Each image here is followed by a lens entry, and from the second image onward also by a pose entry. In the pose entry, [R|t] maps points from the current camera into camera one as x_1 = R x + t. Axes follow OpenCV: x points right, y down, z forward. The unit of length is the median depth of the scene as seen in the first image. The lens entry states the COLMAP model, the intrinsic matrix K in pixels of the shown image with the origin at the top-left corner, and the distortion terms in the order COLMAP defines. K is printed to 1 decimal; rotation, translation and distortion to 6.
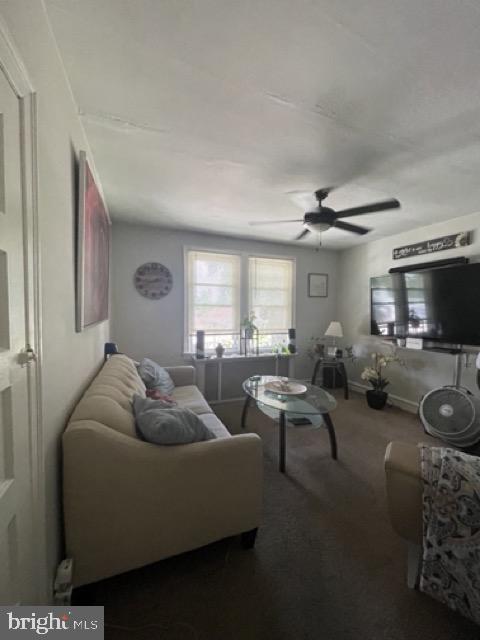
lens RADIAL K [[257.6, 0, 244.8], [0, 257.6, 319.4], [0, 0, 1]] dist [-0.008263, 0.000815]
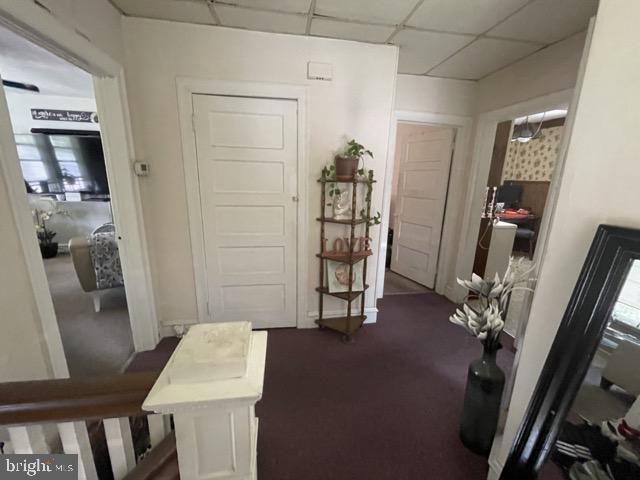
lens RADIAL K [[257.6, 0, 322.2], [0, 257.6, 236.4], [0, 0, 1]] dist [-0.008263, 0.000815]
pose [[0.216646, -0.226766, 0.949548, -0.278505], [0.007352, 0.973000, 0.230689, 0.002467], [-0.976223, -0.042996, 0.212464, -0.418984]]
